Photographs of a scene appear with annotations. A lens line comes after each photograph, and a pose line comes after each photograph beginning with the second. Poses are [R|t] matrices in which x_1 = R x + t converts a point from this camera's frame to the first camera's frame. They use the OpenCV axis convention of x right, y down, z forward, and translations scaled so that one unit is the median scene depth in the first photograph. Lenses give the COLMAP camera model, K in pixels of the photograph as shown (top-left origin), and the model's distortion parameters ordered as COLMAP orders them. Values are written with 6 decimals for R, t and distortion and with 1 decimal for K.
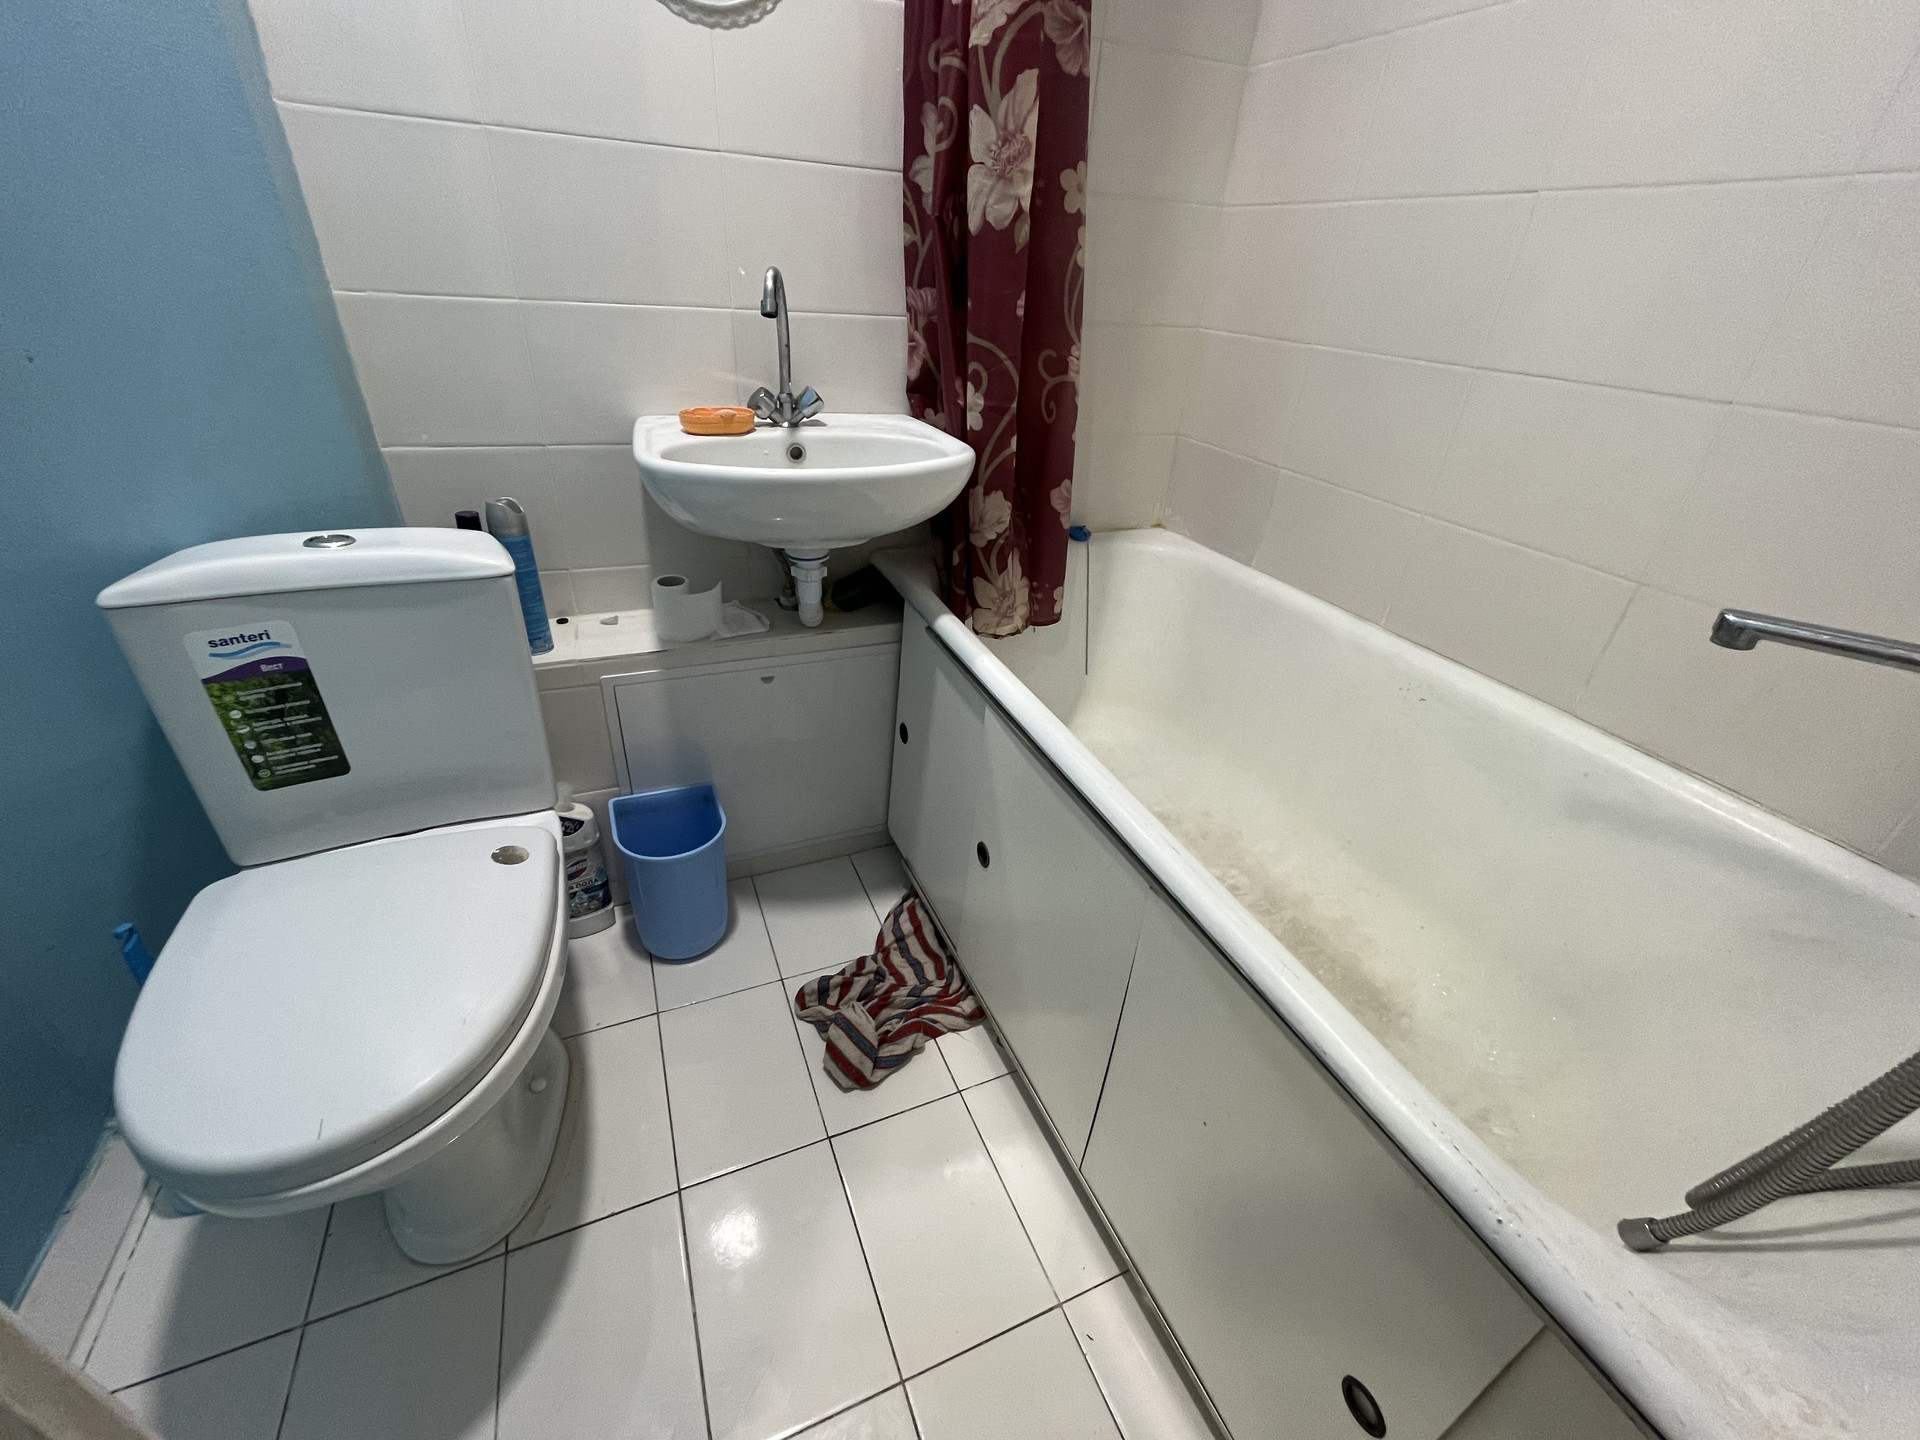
lens RADIAL K [[775.6, 0, 951.8], [0, 775.6, 717.1], [0, 0, 1]] dist [-0.003857, 0.000538]
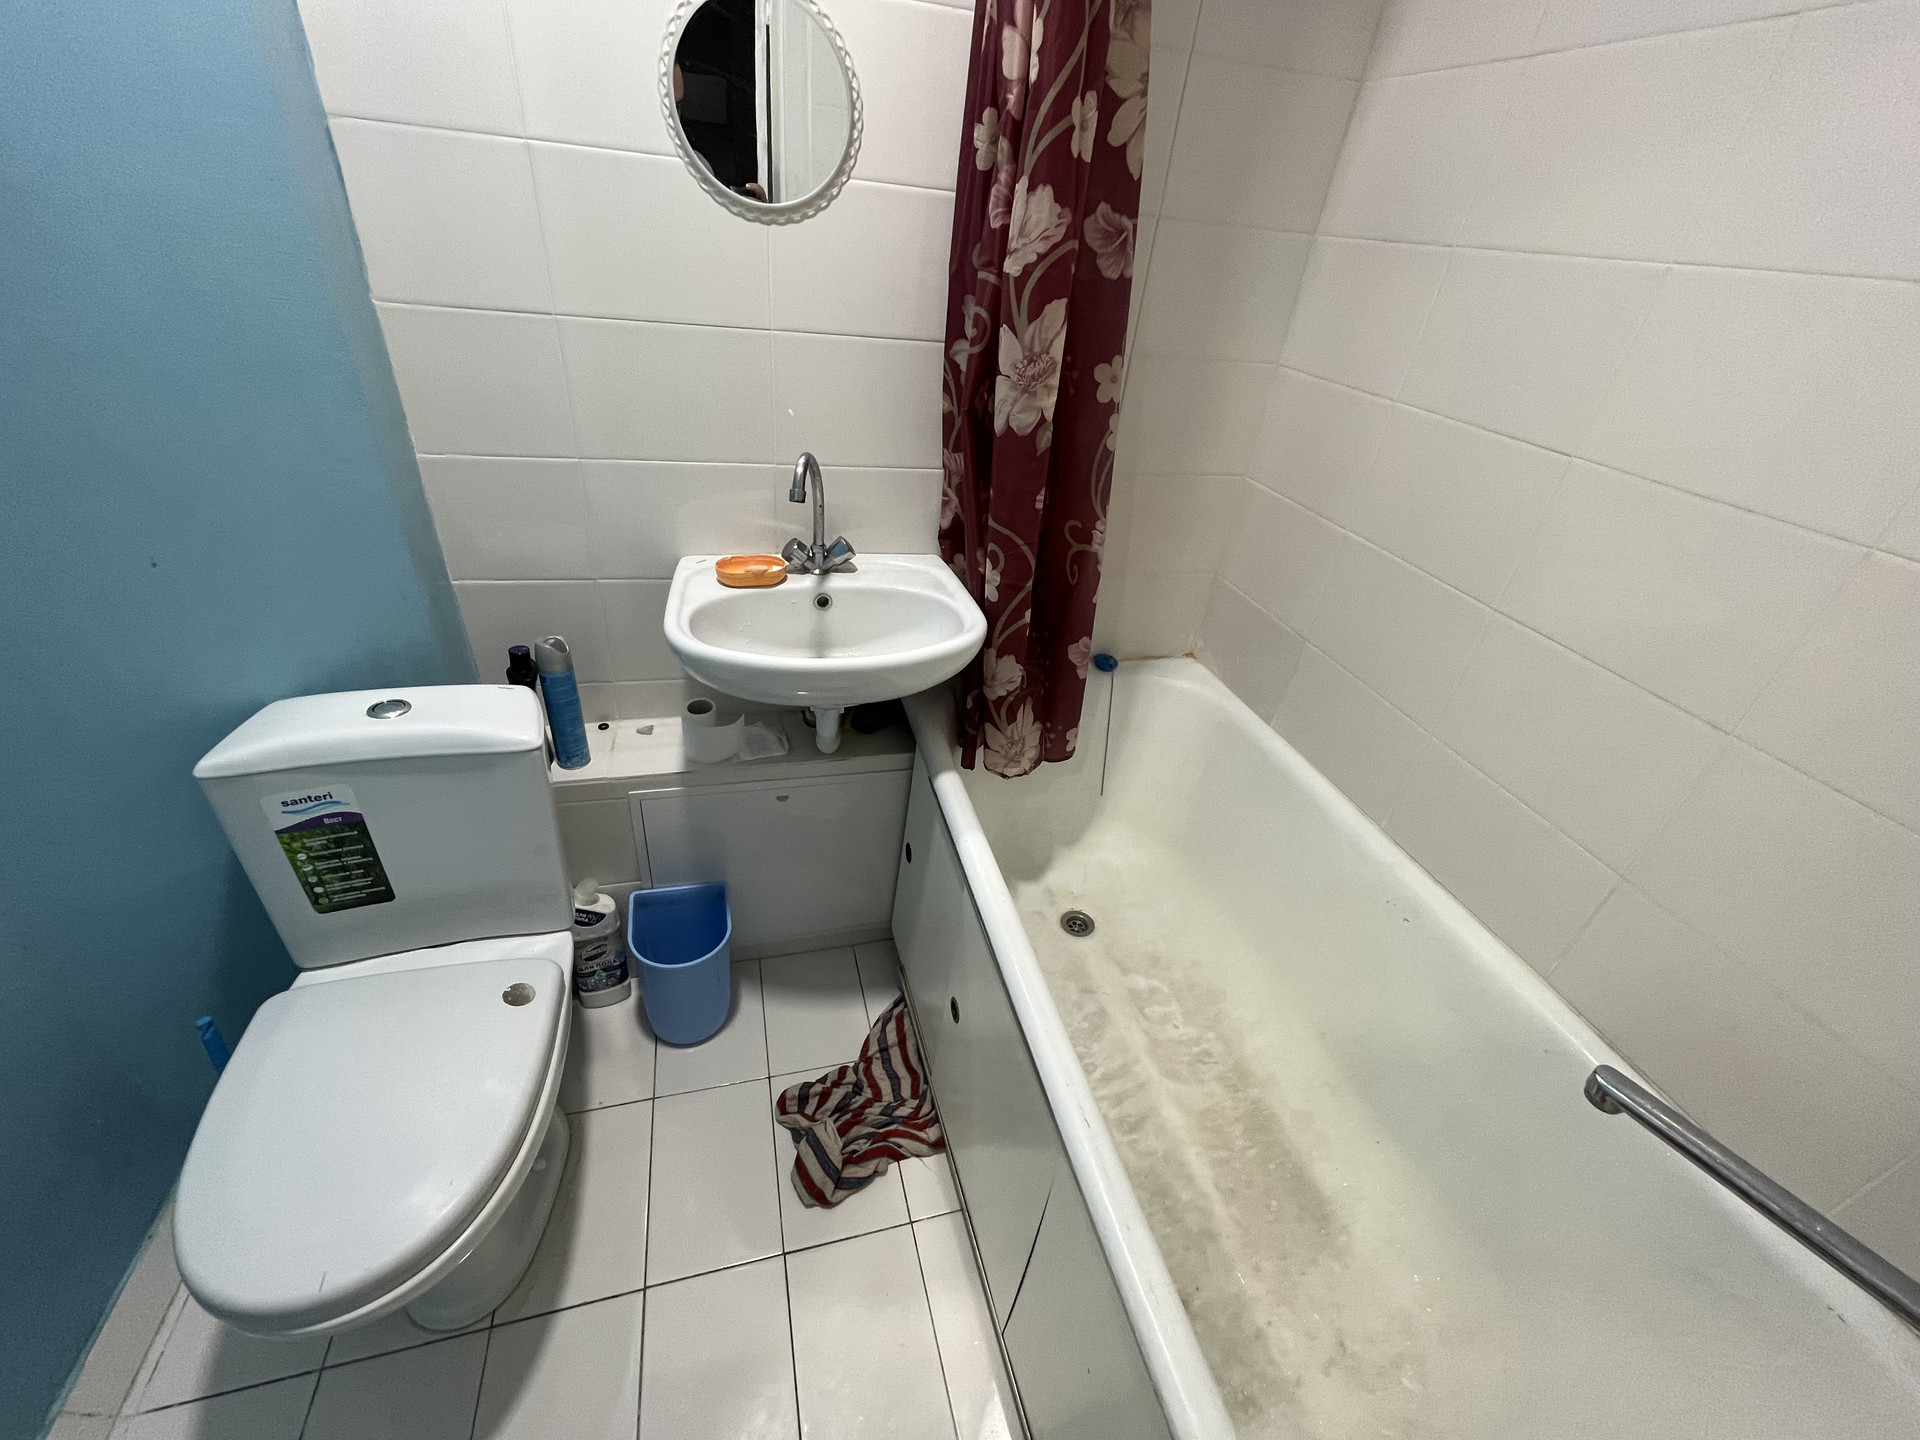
lens RADIAL K [[775.6, 0, 951.7], [0, 775.6, 717.0], [0, 0, 1]] dist [-0.003857, 0.000538]
pose [[0.990238, 0.102754, -0.094185, 0.090664], [-0.099421, 0.994264, 0.039432, -0.250393], [0.097696, -0.029683, 0.994774, -0.038225]]
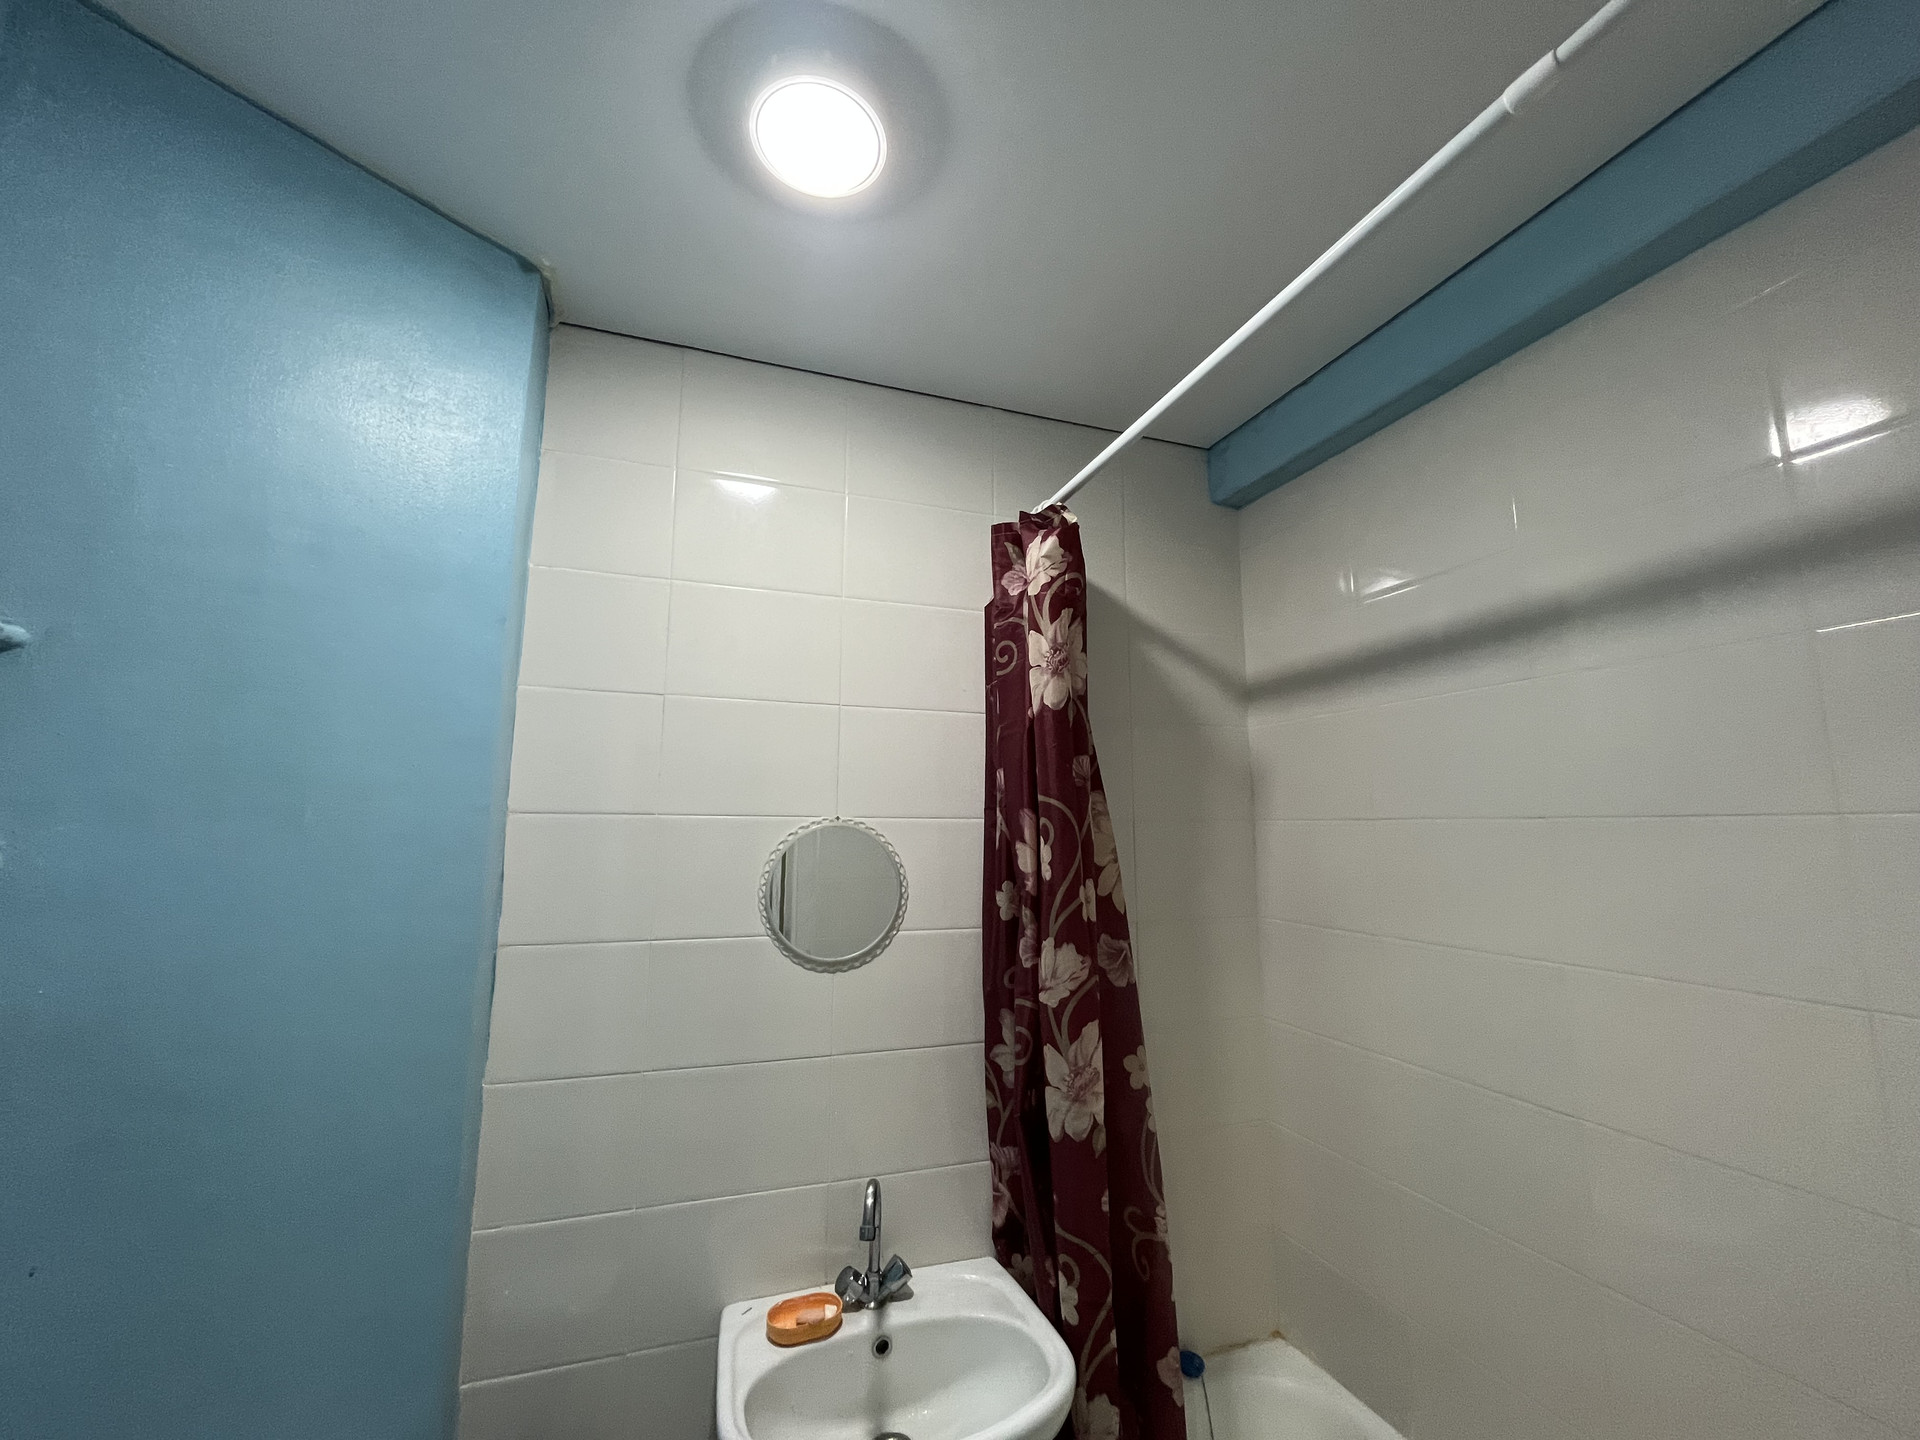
lens RADIAL K [[775.6, 0, 950.3], [0, 775.6, 717.4], [0, 0, 1]] dist [-0.003857, 0.000538]
pose [[0.996913, -0.061009, -0.049425, -0.025102], [0.017264, 0.784395, -0.620021, -0.365870], [0.076596, 0.617254, 0.783027, -0.212996]]
